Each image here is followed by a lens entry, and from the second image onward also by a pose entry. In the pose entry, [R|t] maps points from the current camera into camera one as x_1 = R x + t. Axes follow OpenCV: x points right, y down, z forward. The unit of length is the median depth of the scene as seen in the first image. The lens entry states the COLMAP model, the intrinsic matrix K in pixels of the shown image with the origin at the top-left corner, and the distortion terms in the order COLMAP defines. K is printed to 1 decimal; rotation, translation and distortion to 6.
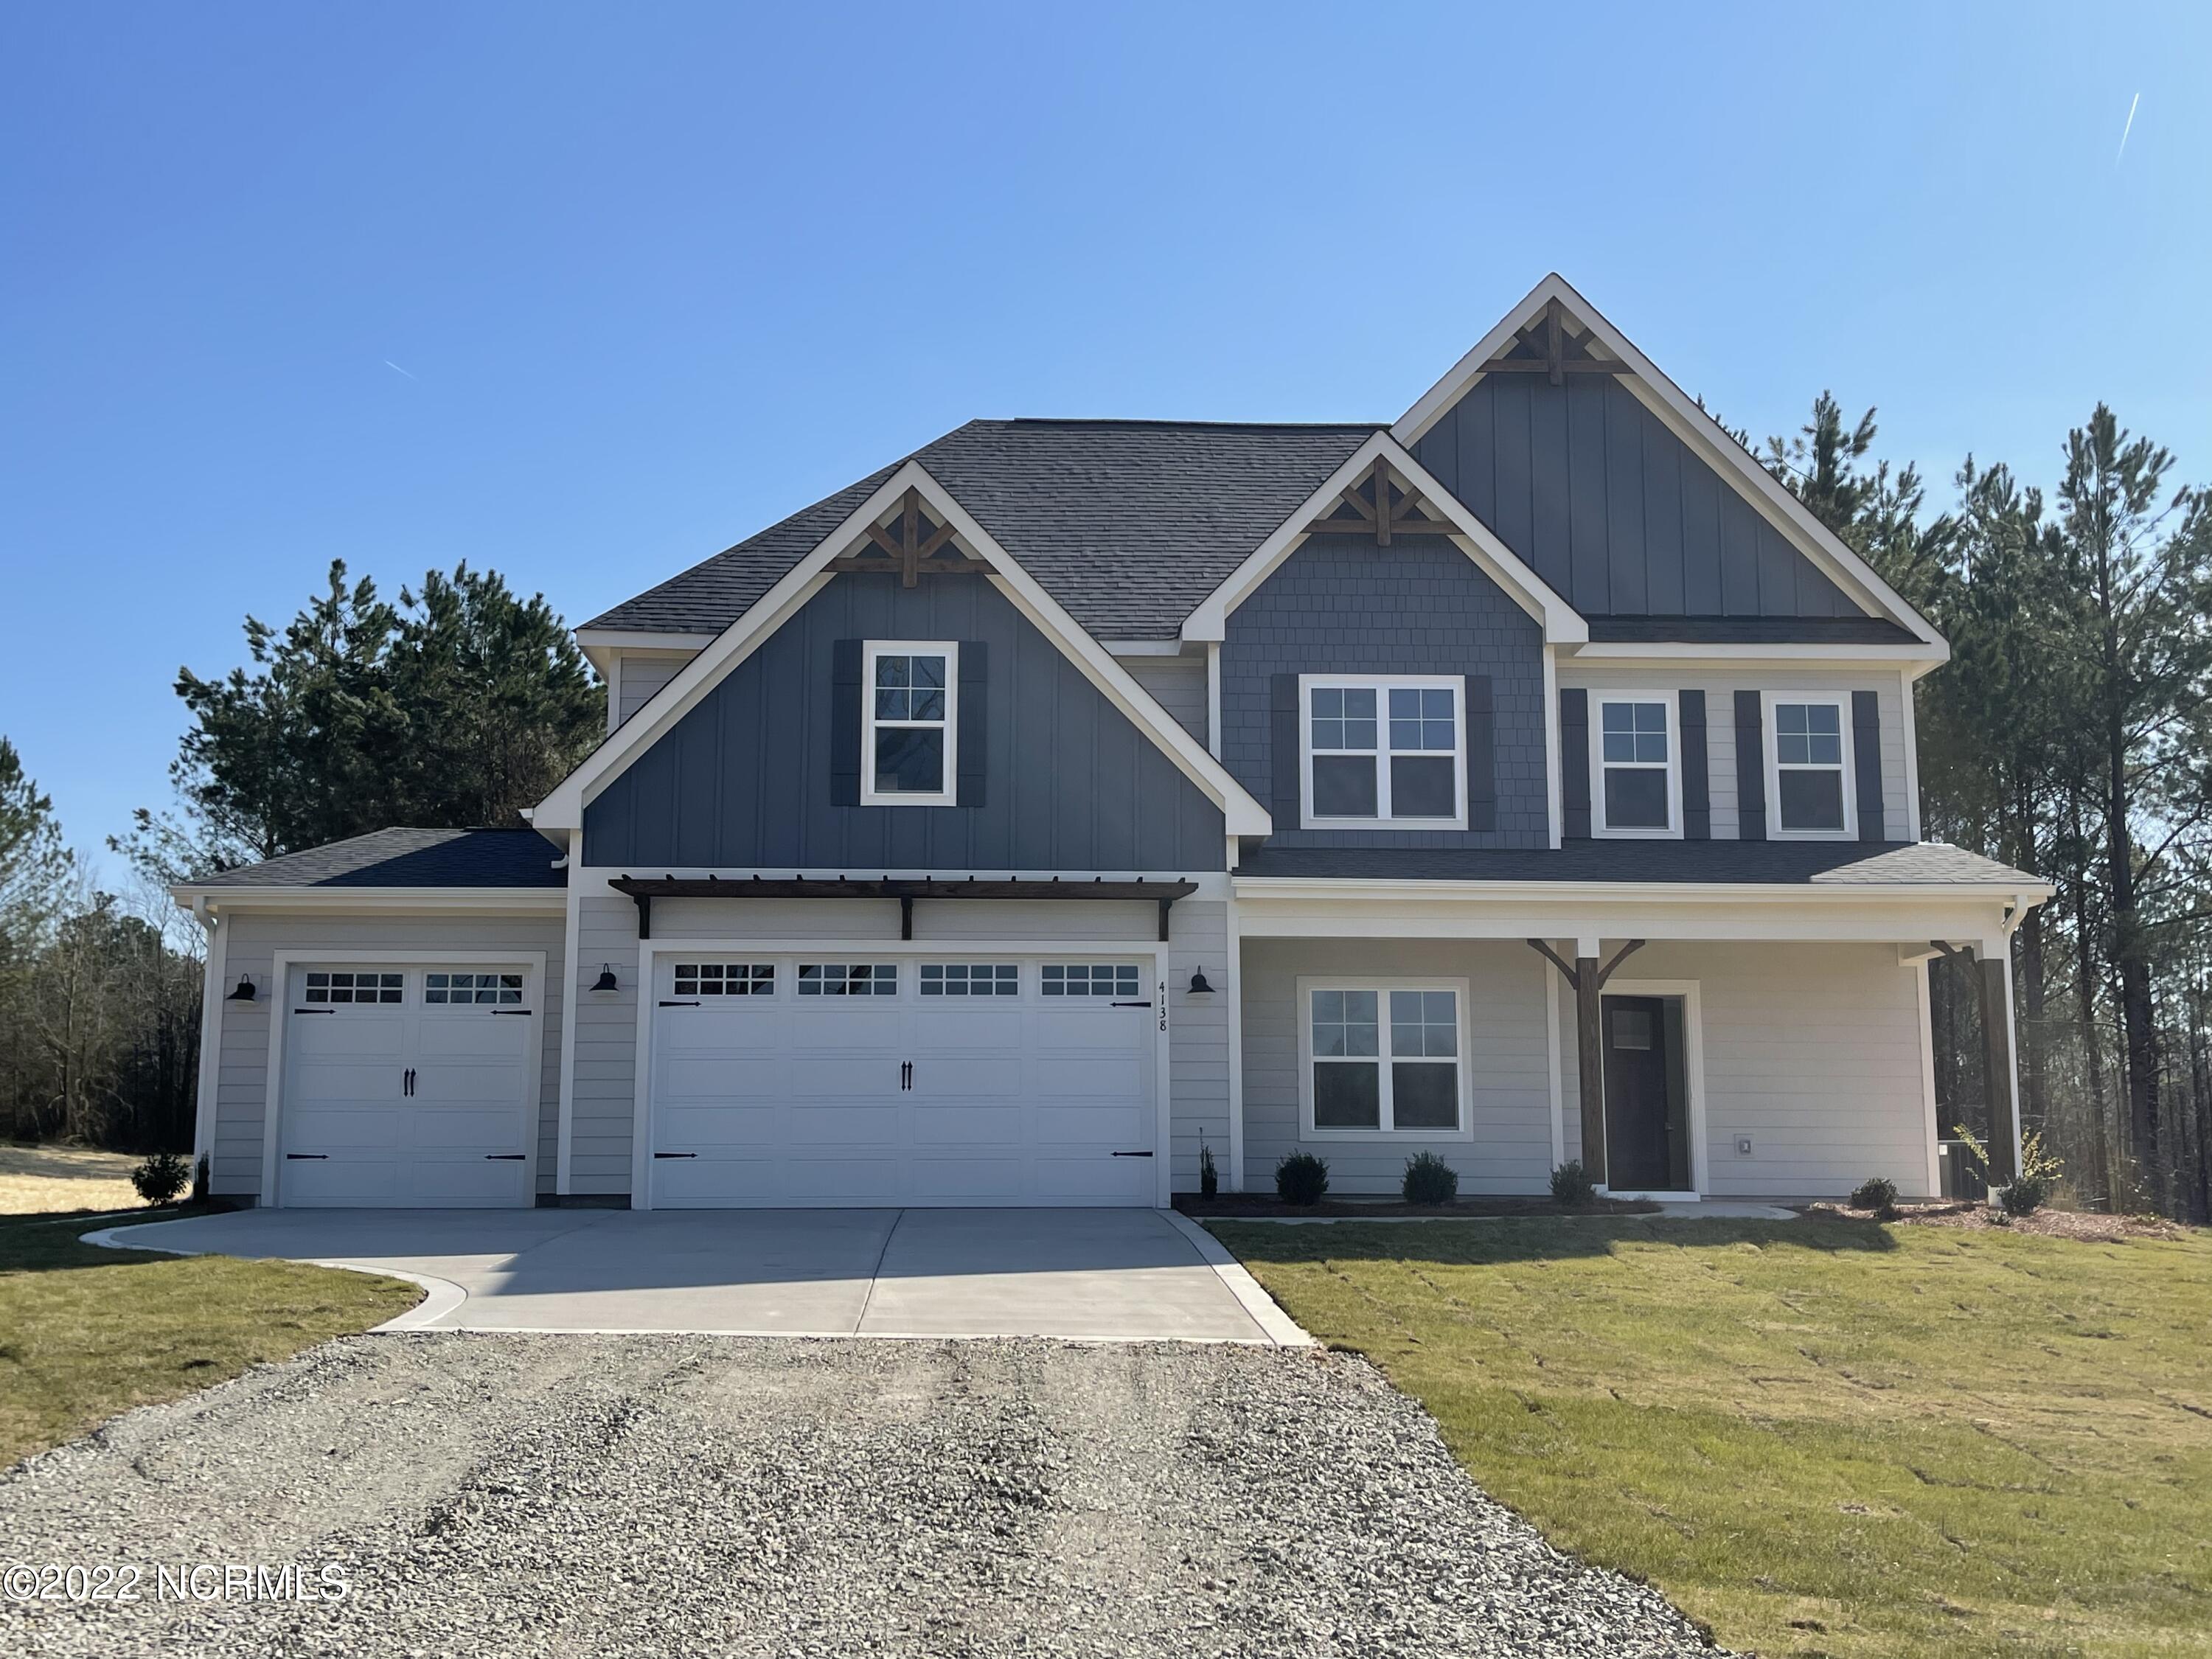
lens RADIAL K [[2202.4, 0, 1106.0], [0, 2202.4, 829.5], [0, 0, 1]] dist [0.120756, -0.164302]
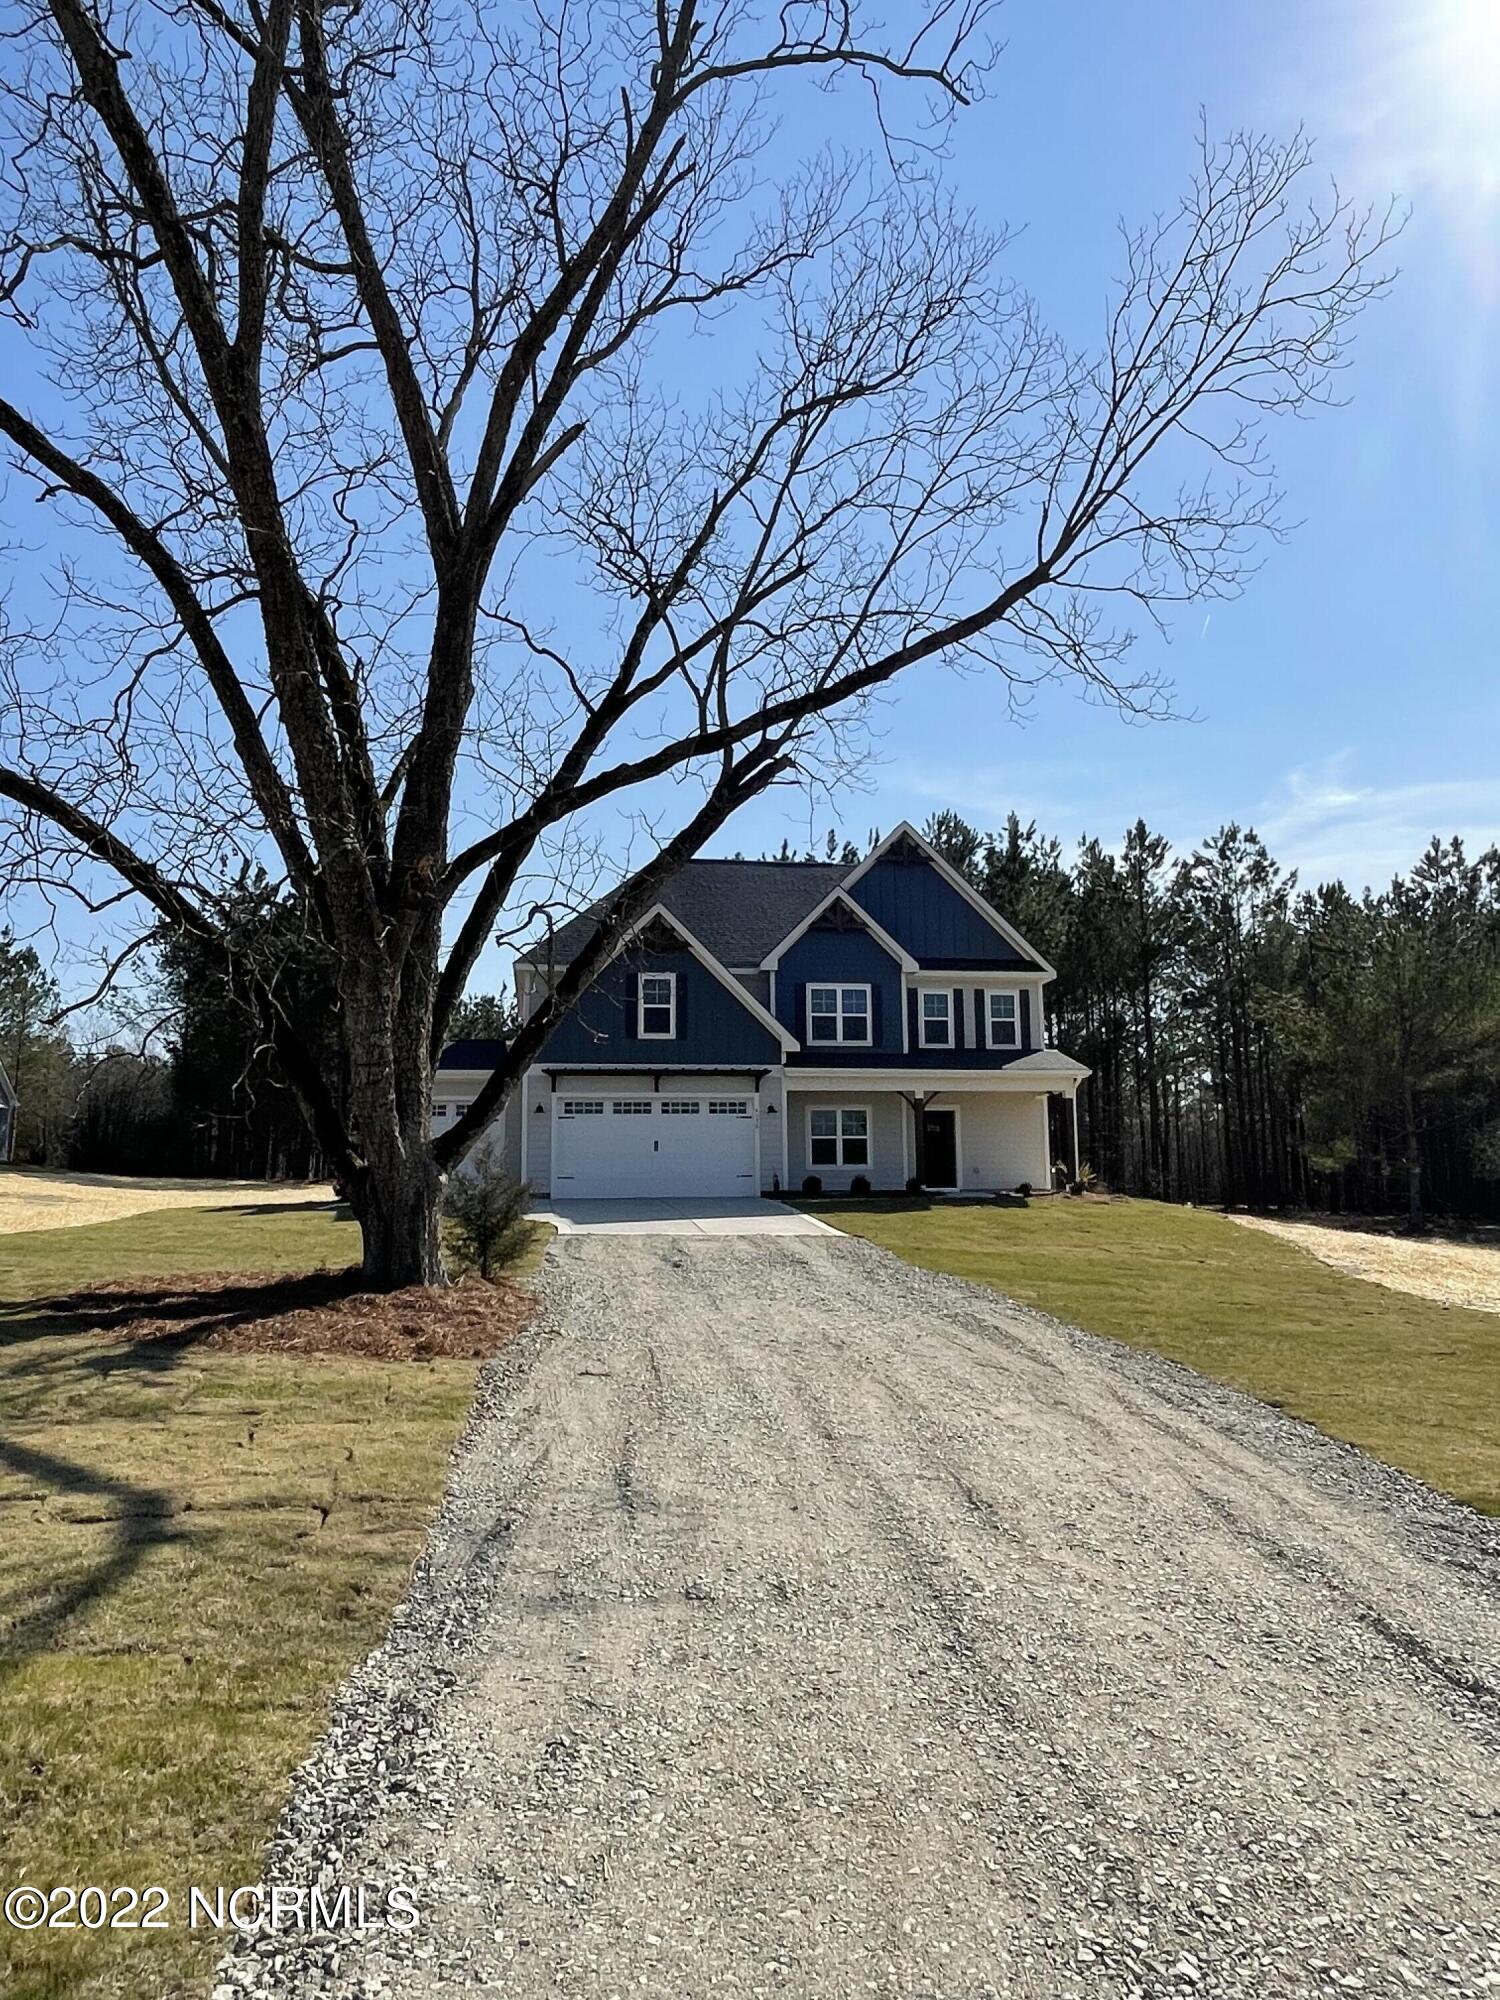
lens RADIAL K [[1314.0, 0, 750.0], [0, 1314.0, 1000.0], [0, 0, 1]] dist [0.073725, -0.000142]
pose [[0.994031, 0.006153, 0.108927, -0.140804], [-0.008060, 0.999822, 0.017076, -0.077978], [-0.108802, -0.017852, 0.993903, -0.483713]]
